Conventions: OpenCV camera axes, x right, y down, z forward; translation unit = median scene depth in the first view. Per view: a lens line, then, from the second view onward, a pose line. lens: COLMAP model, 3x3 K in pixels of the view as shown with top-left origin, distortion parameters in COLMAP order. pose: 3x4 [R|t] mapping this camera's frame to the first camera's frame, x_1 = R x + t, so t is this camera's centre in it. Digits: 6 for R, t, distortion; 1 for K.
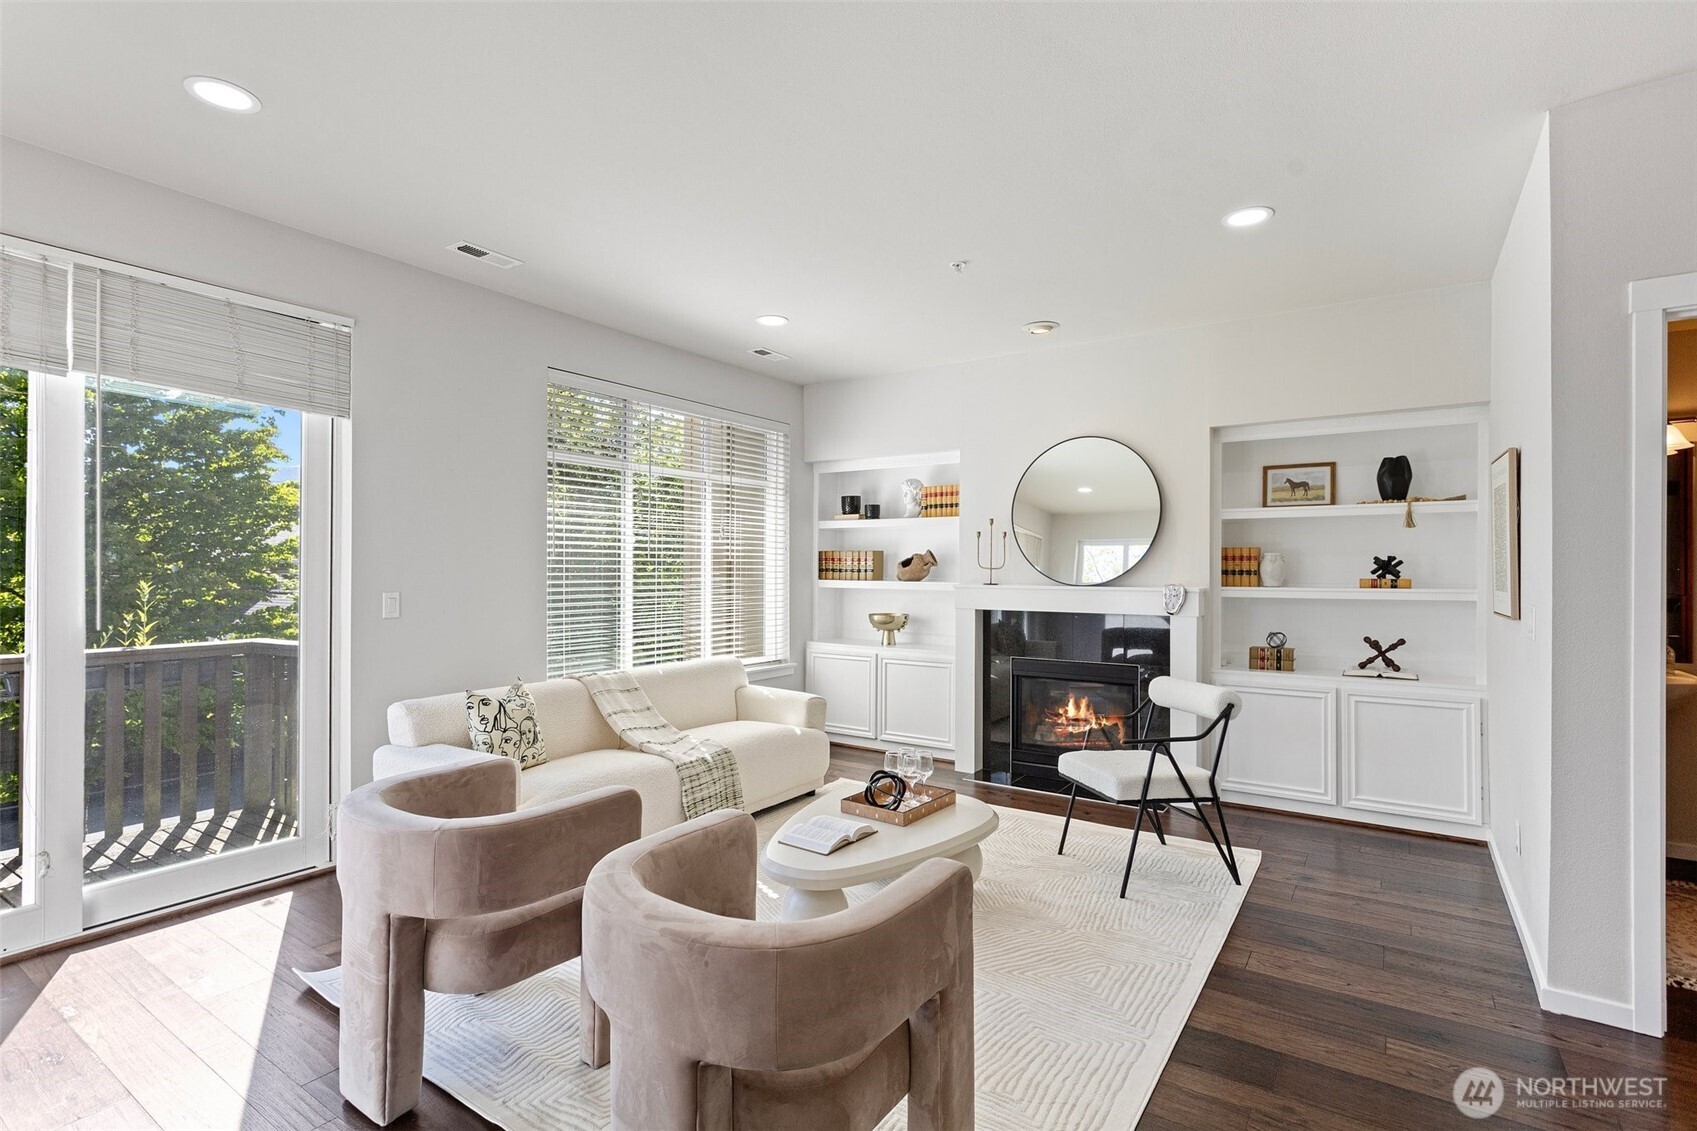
lens RADIAL K [[809.8, 0, 852.0], [0, 809.8, 561.2], [0, 0, 1]] dist [-0.008534, 0.002695]
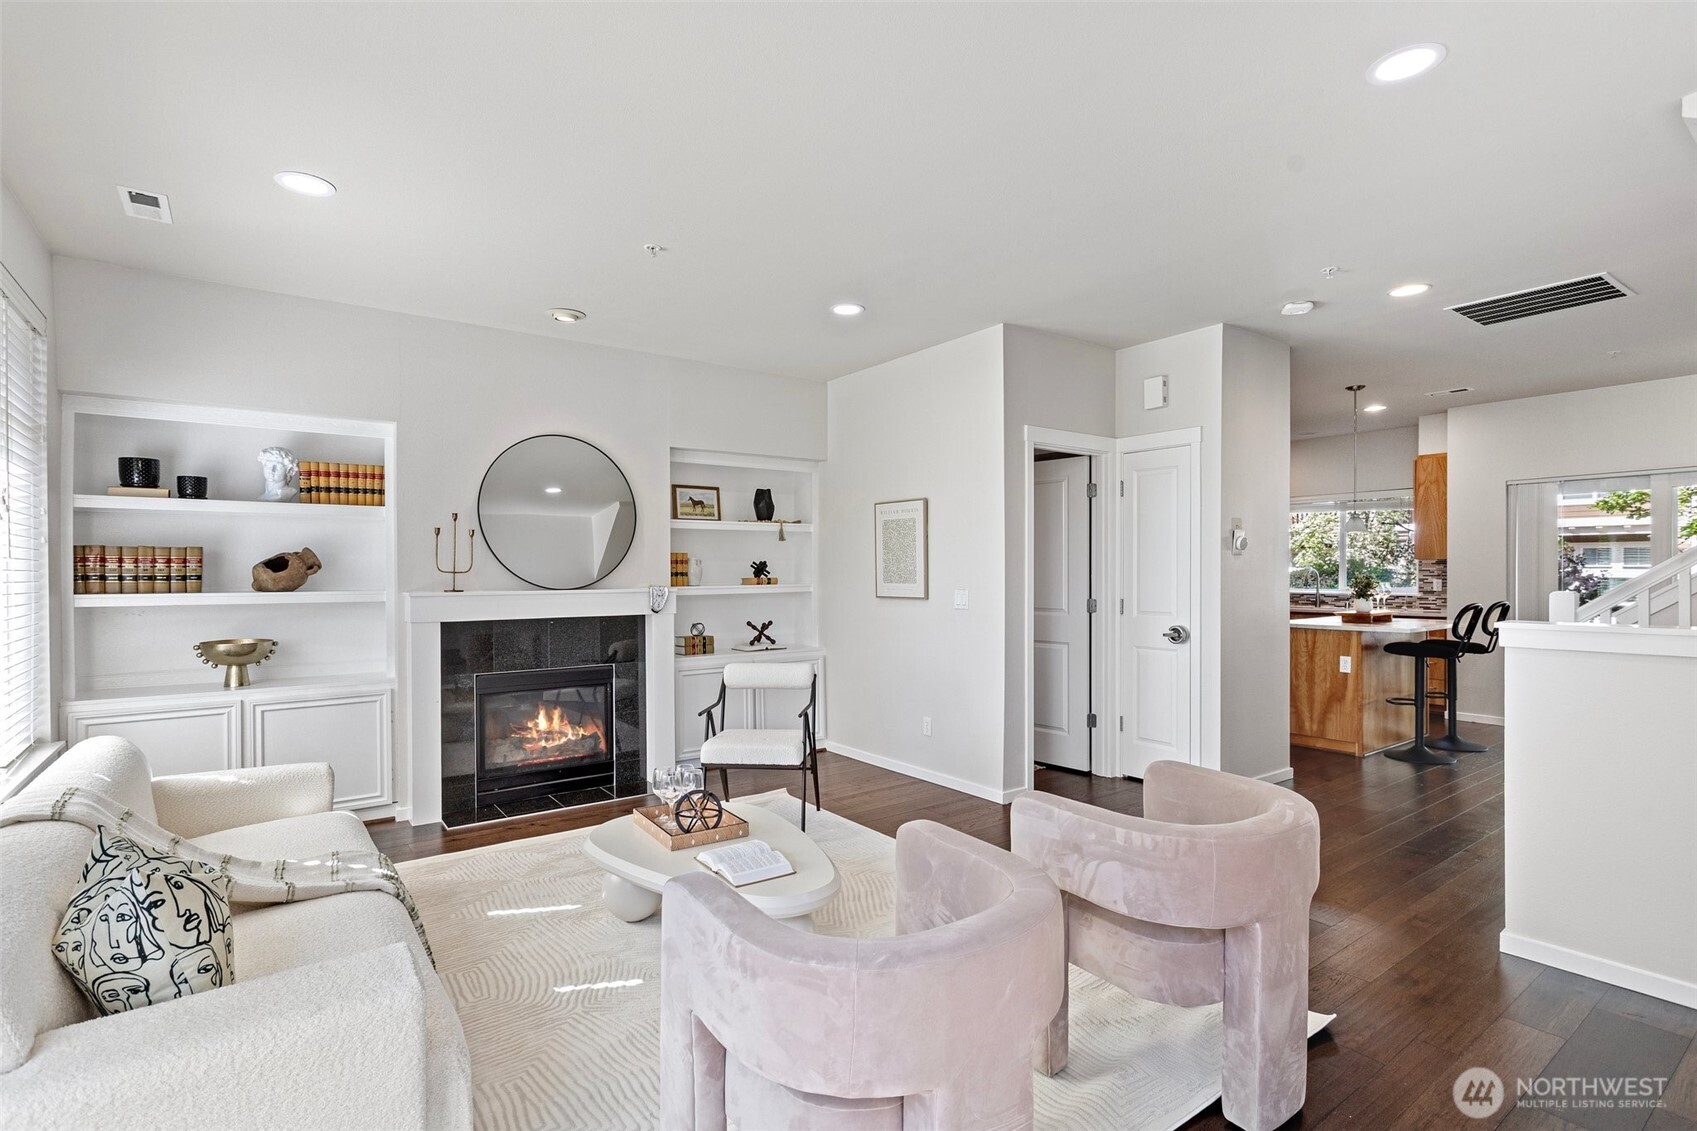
lens RADIAL K [[809.8, 0, 852.7], [0, 809.8, 574.9], [0, 0, 1]] dist [-0.008534, 0.002695]
pose [[0.333894, -0.009377, 0.942564, -0.496070], [-0.002437, 0.999939, 0.010811, 0.001516], [-0.942608, -0.005906, 0.333850, 0.341018]]
